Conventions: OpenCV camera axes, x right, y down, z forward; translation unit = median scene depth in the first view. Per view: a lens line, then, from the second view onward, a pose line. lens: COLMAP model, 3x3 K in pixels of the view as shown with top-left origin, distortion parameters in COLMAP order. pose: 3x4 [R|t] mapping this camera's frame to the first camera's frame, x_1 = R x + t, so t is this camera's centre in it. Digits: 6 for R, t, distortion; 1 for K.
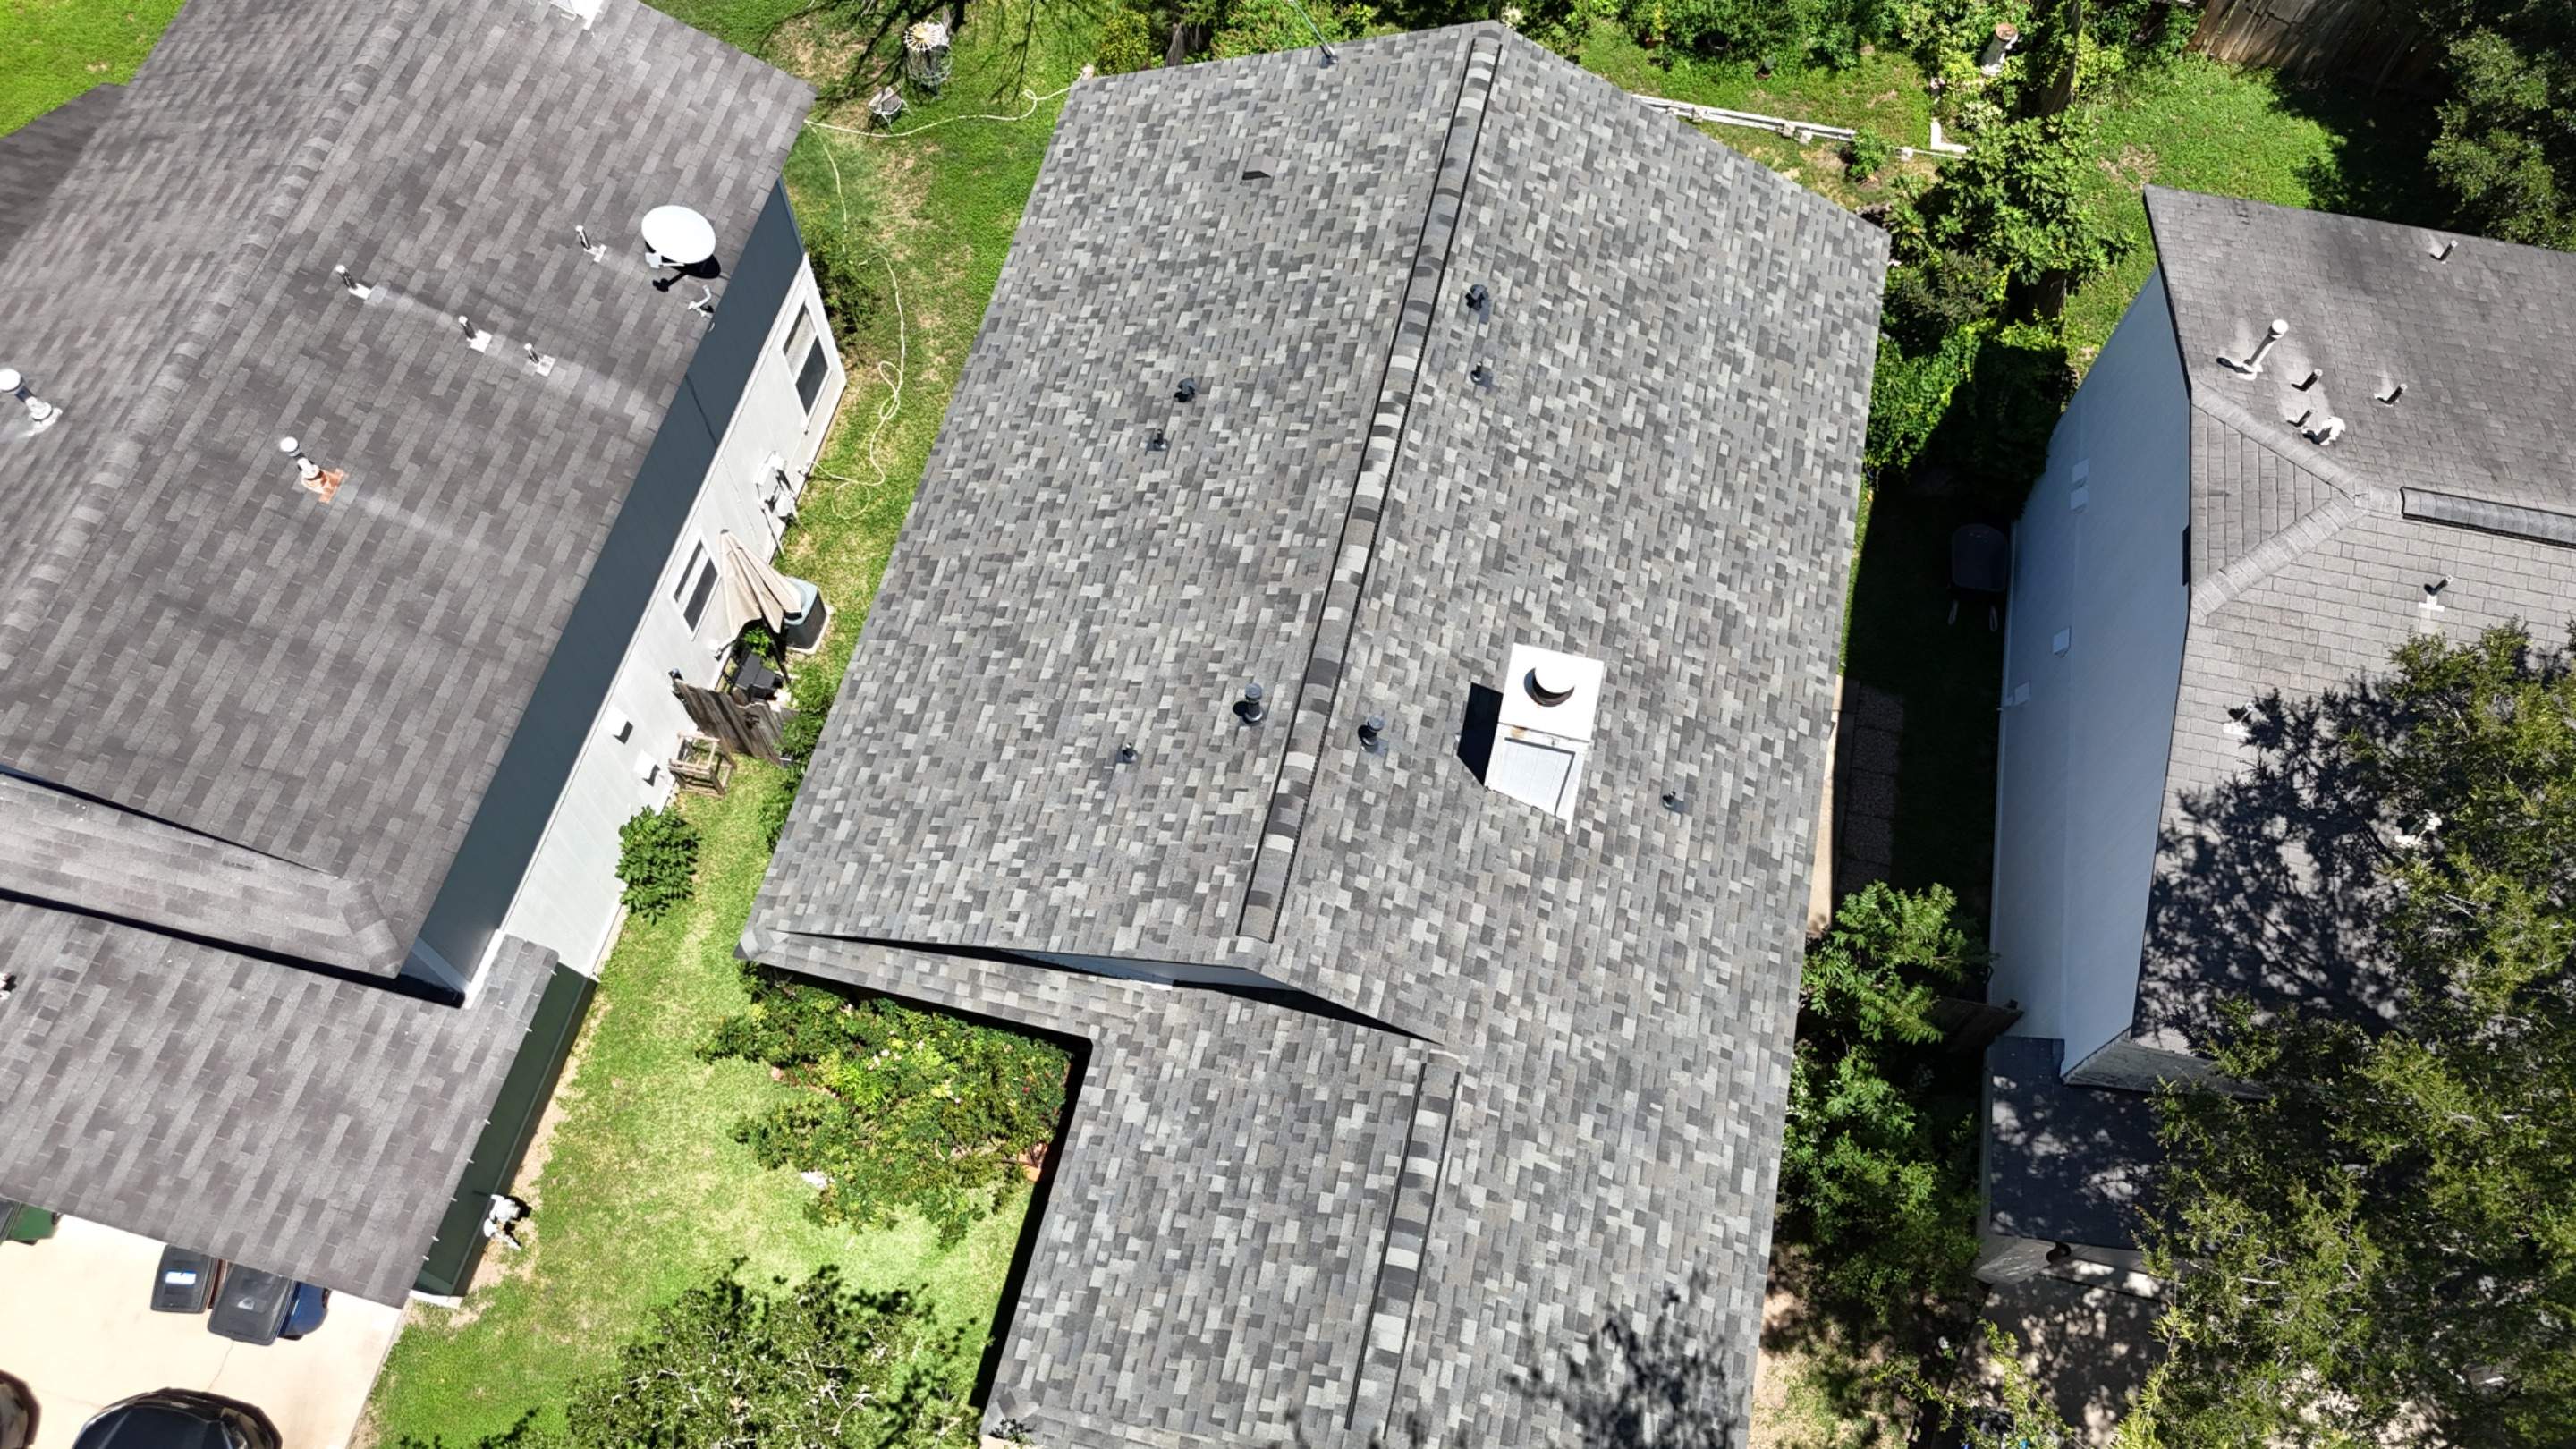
lens RADIAL K [[1882.9, 0, 1286.7], [0, 1882.9, 723.8], [0, 0, 1]] dist [0.133117, -0.257983]
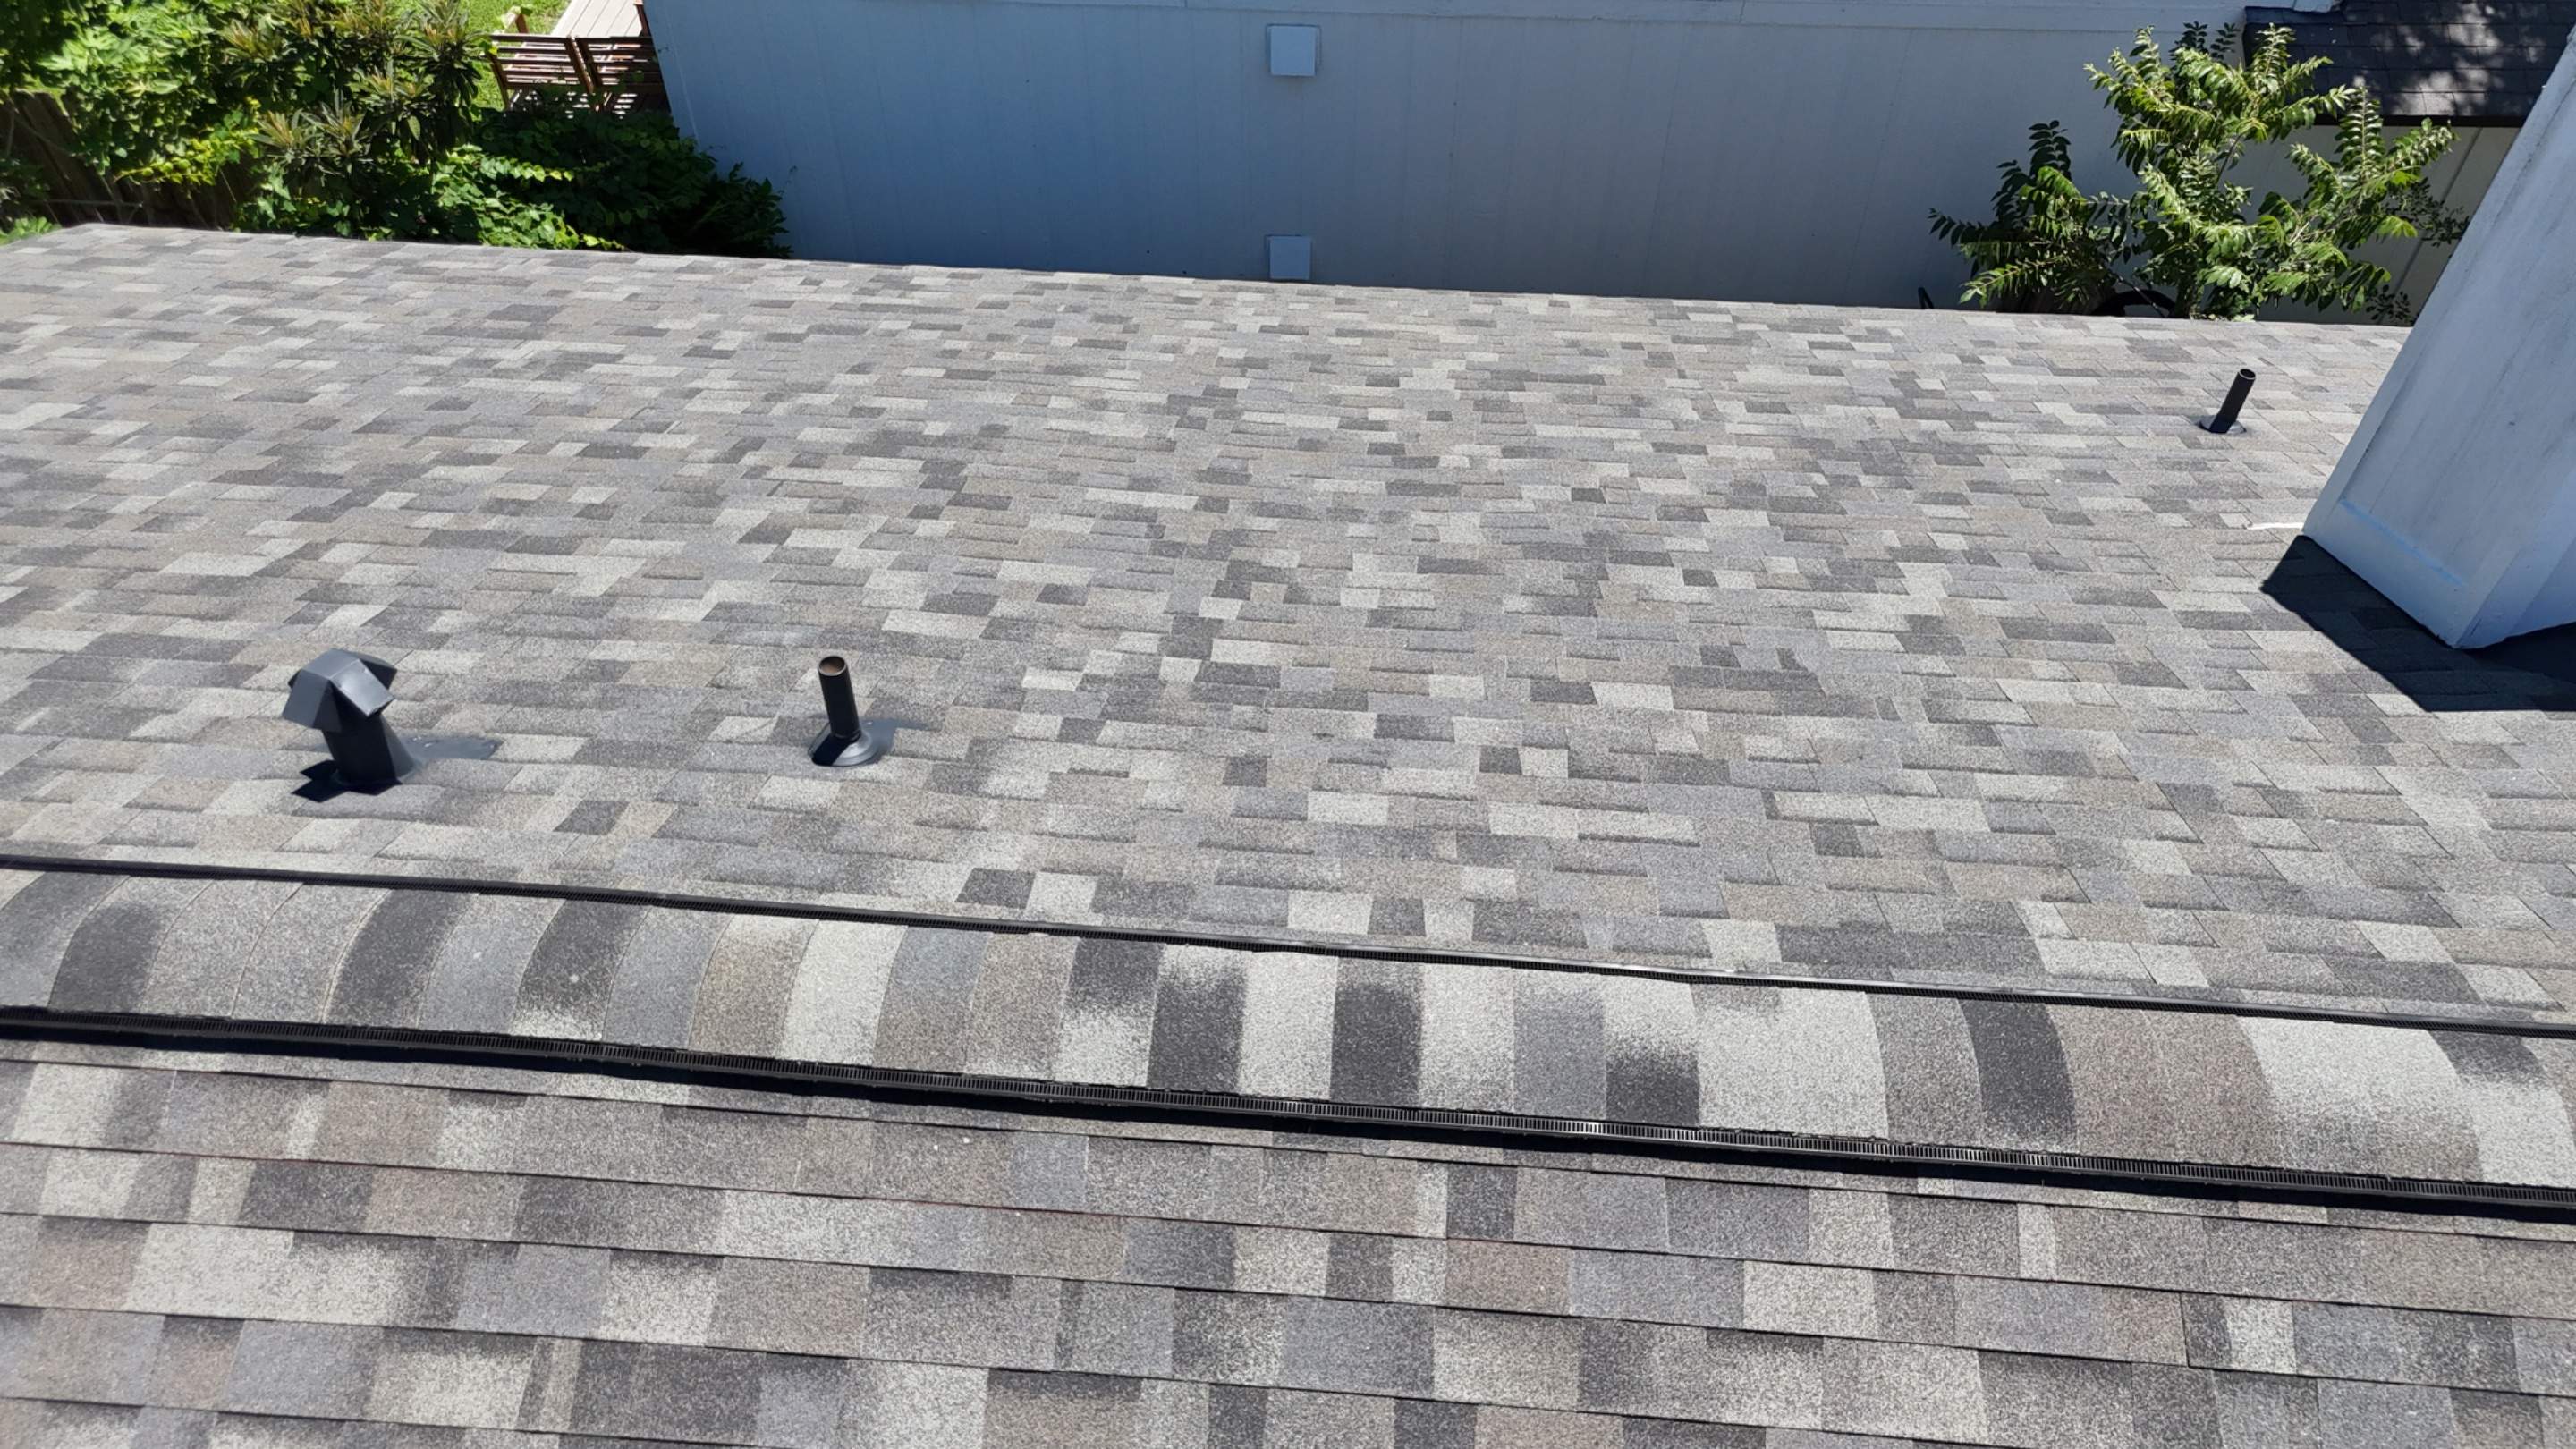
lens RADIAL K [[1904.4, 0, 1289.1], [0, 1904.4, 716.5], [0, 0, 1]] dist [0.072644, -0.070000]
pose [[-0.155678, -0.733754, 0.661339, -0.033938], [0.877428, 0.204815, 0.433788, -0.229332], [-0.453746, 0.647808, 0.611931, 0.857441]]
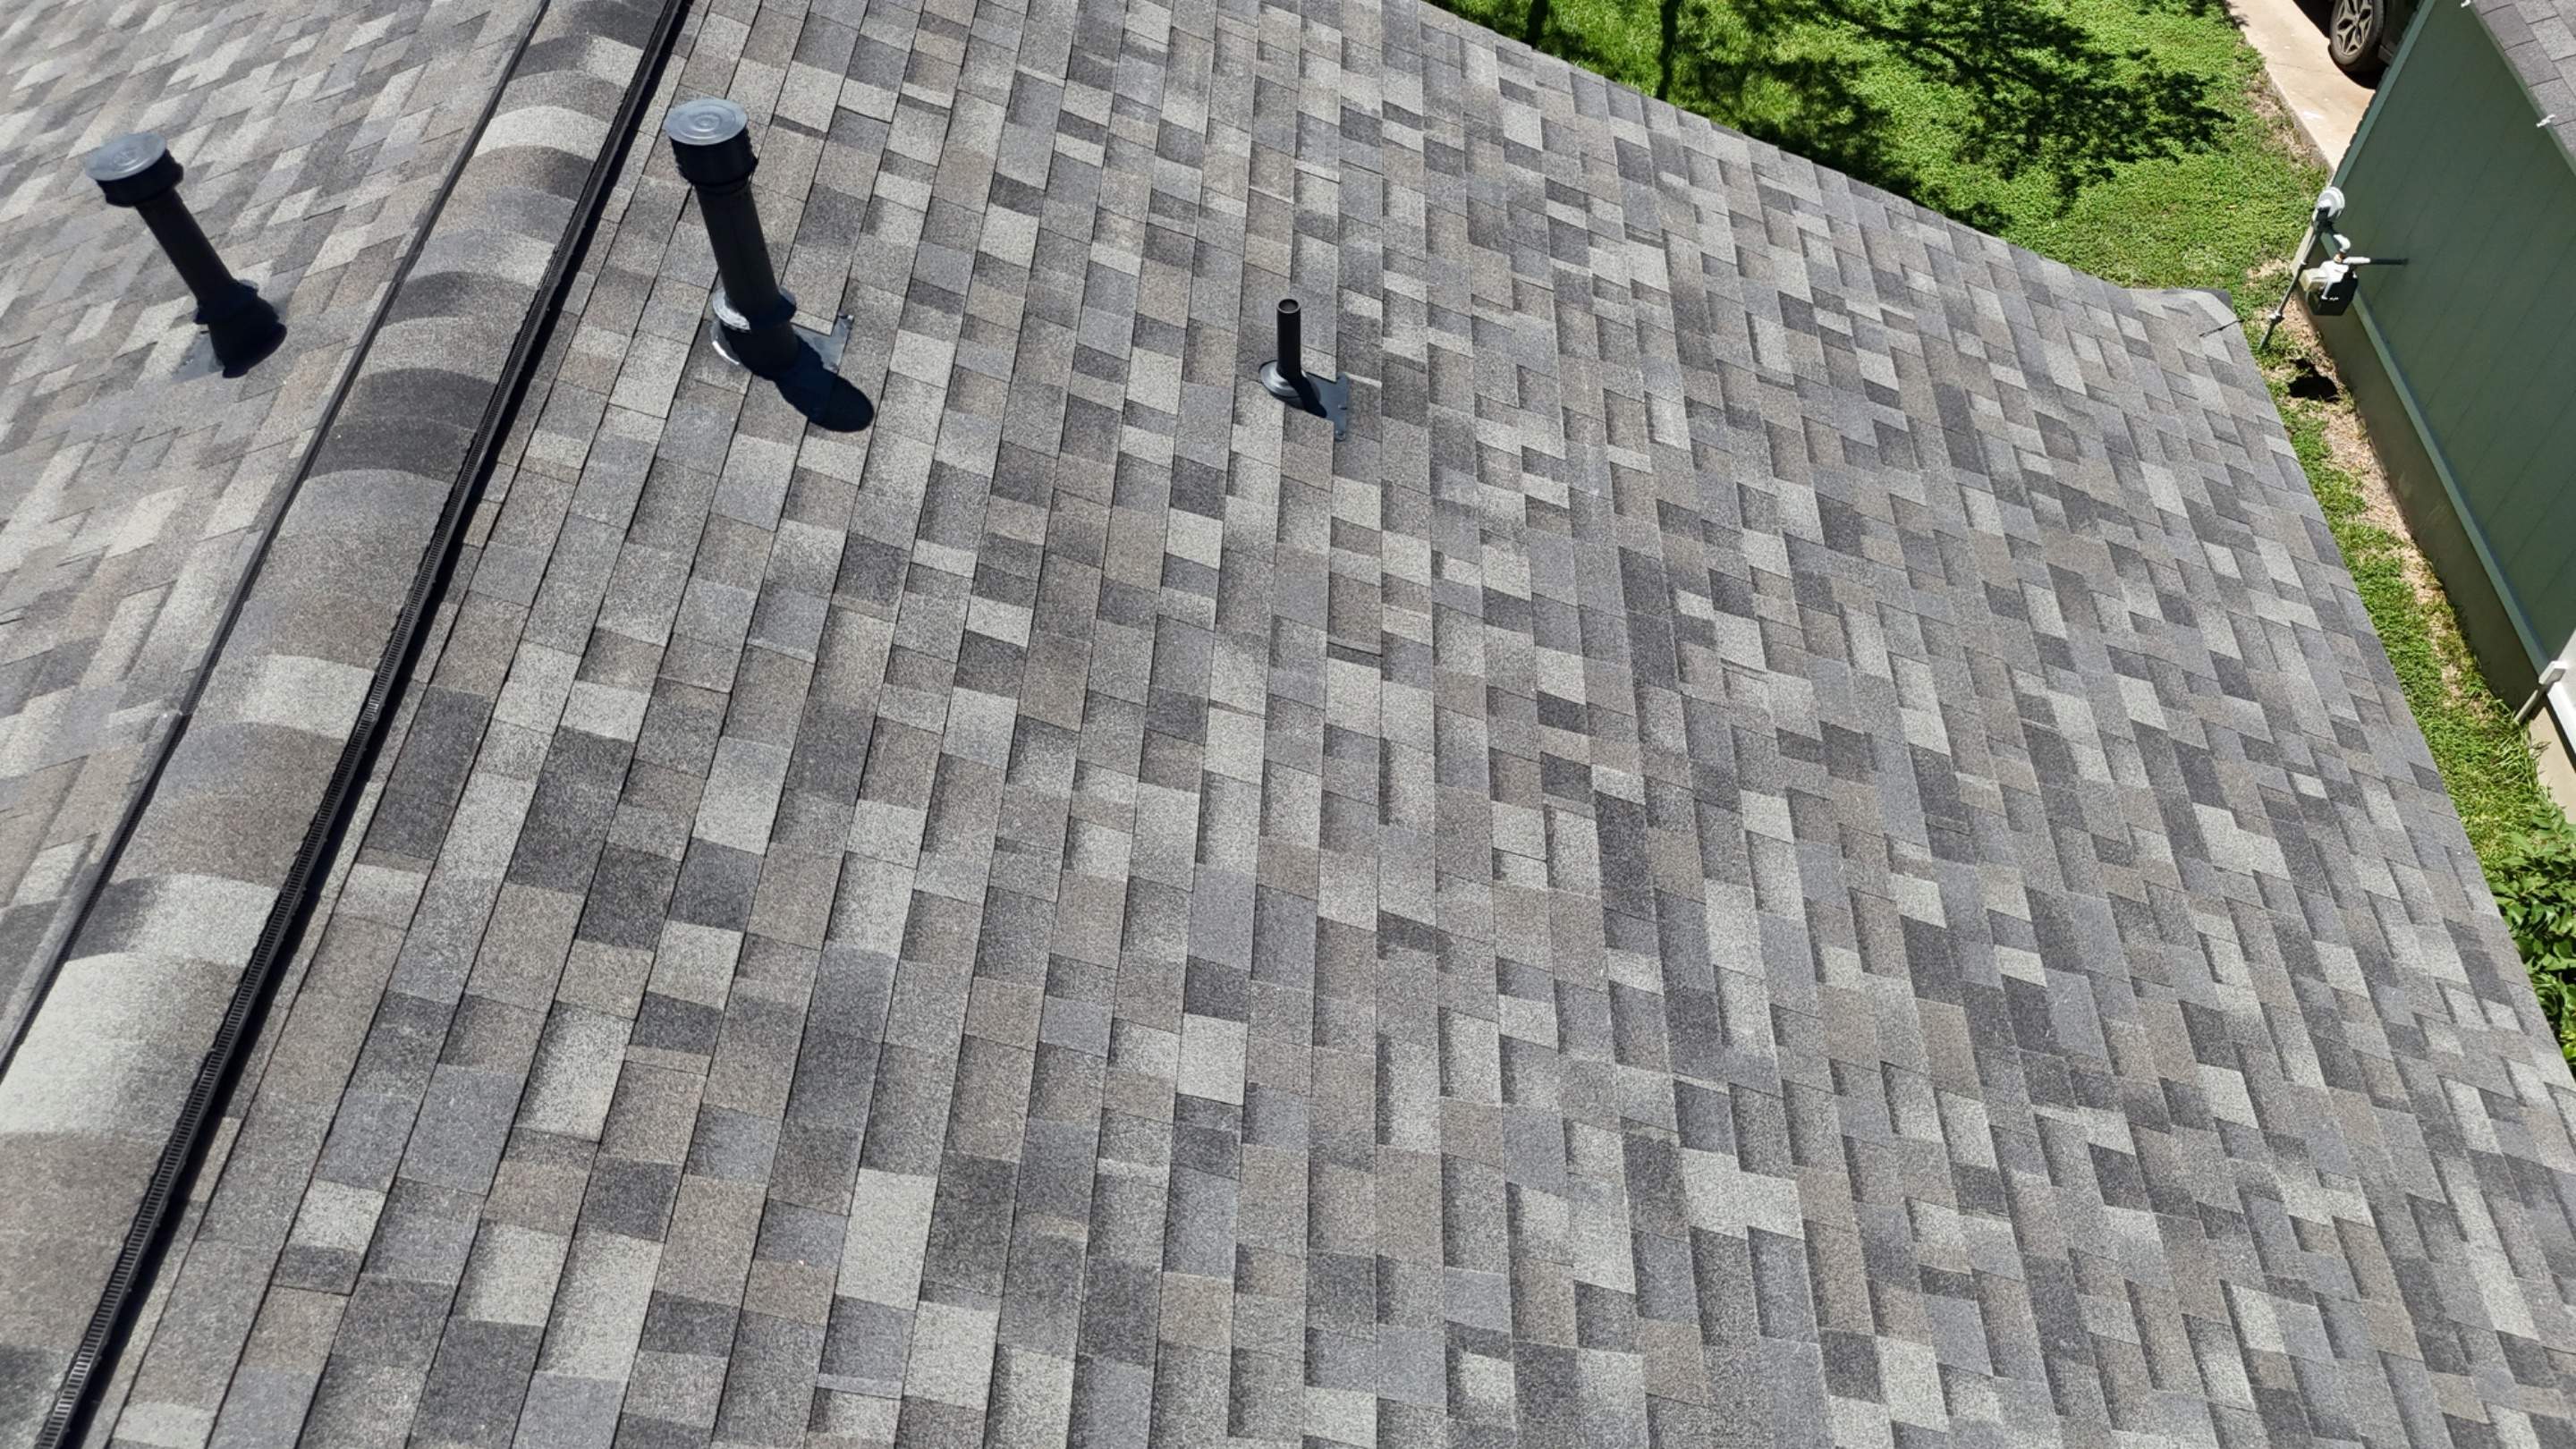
lens RADIAL K [[1904.3, 0, 1288.5], [0, 1904.3, 722.6], [0, 0, 1]] dist [0.064473, -0.057906]
pose [[-0.980279, 0.143780, -0.135575, -0.037273], [-0.181751, -0.386595, 0.904163, -0.218829], [0.077588, 0.910973, 0.405103, 0.858821]]
